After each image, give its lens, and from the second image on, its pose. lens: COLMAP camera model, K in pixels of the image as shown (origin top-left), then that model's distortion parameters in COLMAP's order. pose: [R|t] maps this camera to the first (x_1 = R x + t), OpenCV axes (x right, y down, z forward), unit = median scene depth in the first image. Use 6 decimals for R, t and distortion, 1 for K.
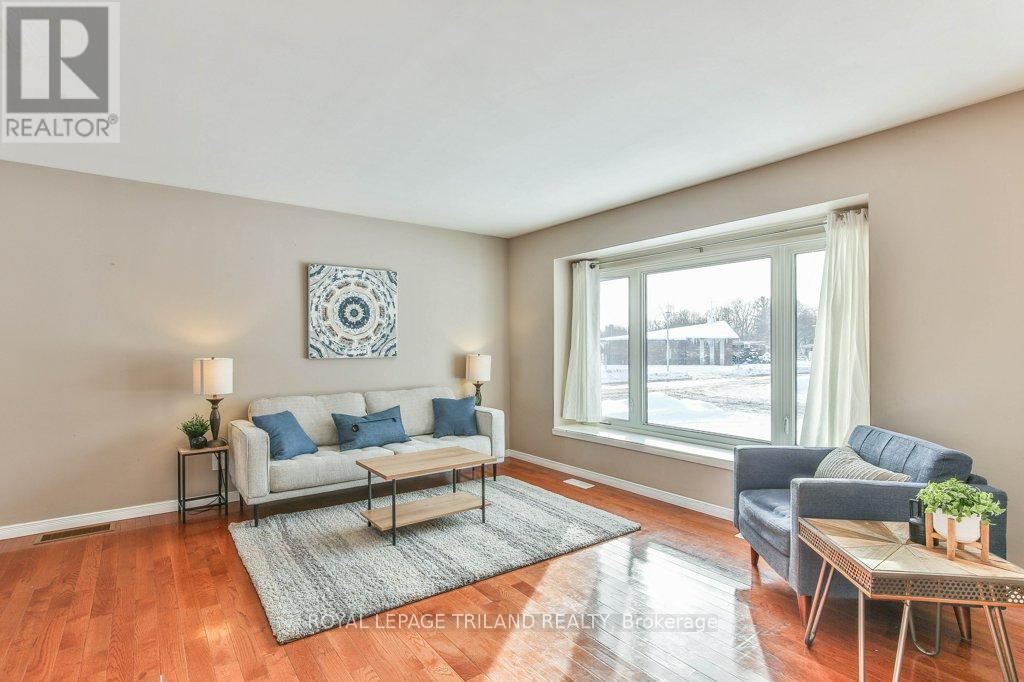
lens RADIAL K [[499.2, 0, 501.5], [0, 499.2, 344.7], [0, 0, 1]] dist [0.001416, 0.000550]
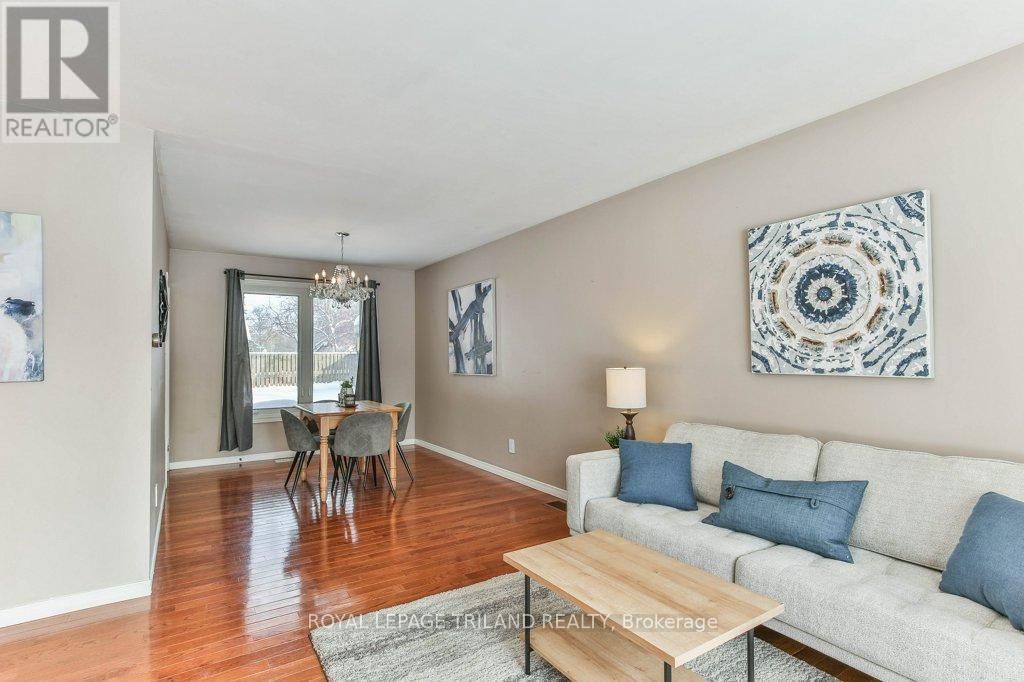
lens RADIAL K [[506.5, 0, 499.6], [0, 506.5, 348.0], [0, 0, 1]] dist [-0.002123, -0.000285]
pose [[-0.064989, -0.008607, -0.997849, 0.291522], [0.008578, 0.999921, -0.009183, -0.001658], [0.997849, -0.009156, -0.064910, 0.688557]]
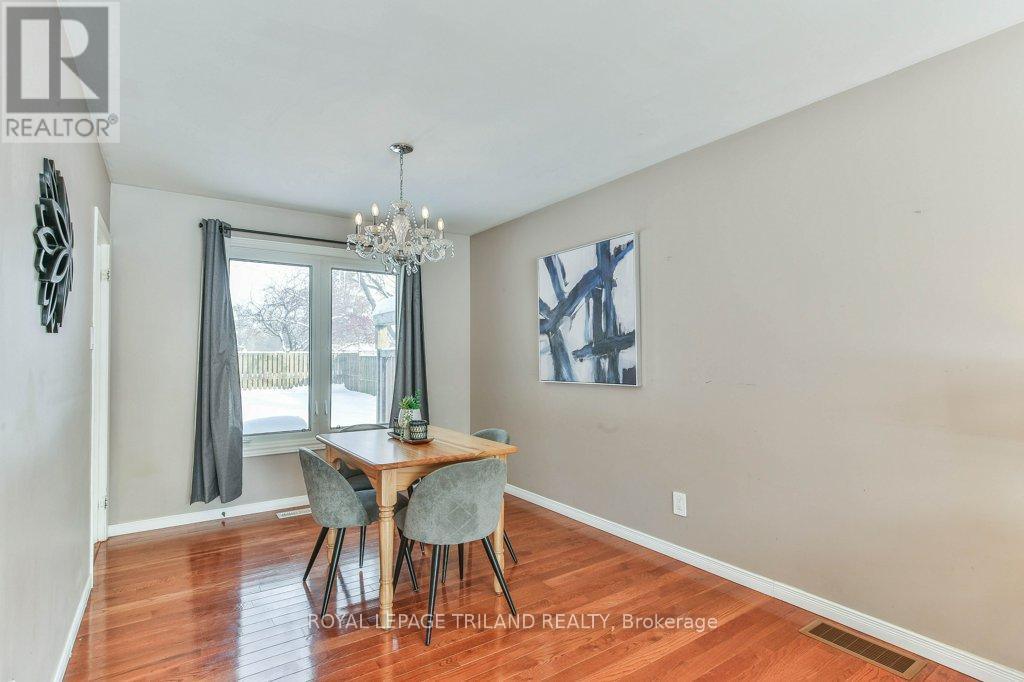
lens RADIAL K [[506.5, 0, 499.6], [0, 506.5, 348.0], [0, 0, 1]] dist [-0.002123, -0.000285]
pose [[-0.034365, -0.009409, -0.999365, -0.141251], [0.005148, 0.999941, -0.009592, 0.001501], [0.999396, -0.005475, -0.034314, 0.424040]]
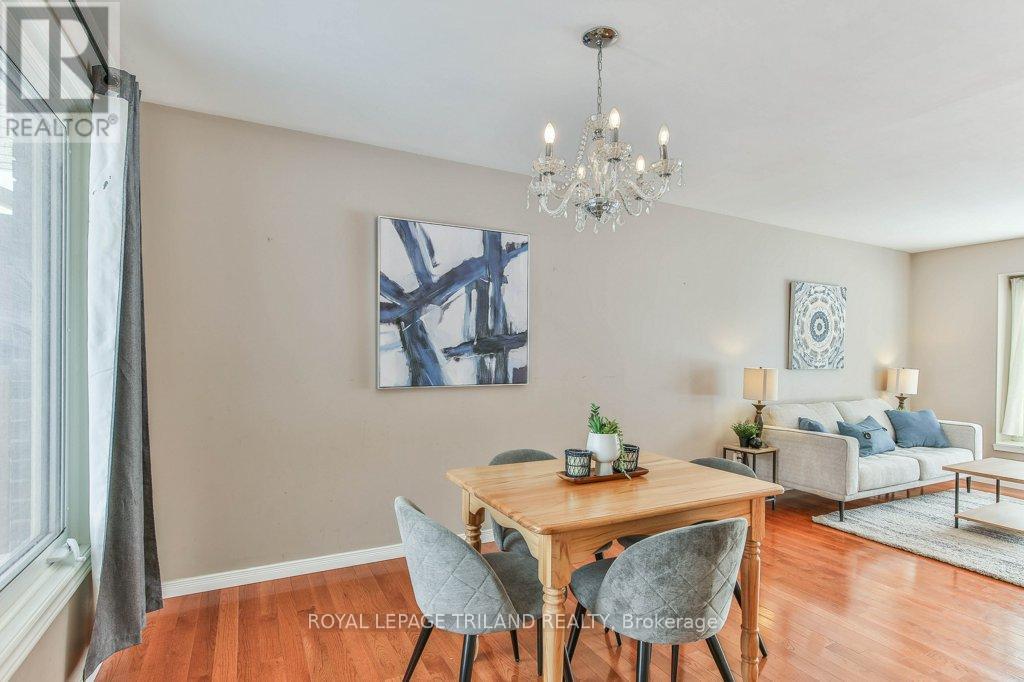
lens RADIAL K [[501.9, 0, 511.5], [0, 501.9, 360.8], [0, 0, 1]] dist [-0.002035, 0.000250]
pose [[0.988486, 0.016755, -0.150384, -0.791765], [-0.015471, 0.999833, 0.009705, 0.008105], [0.150522, -0.007267, 0.988580, -0.151472]]
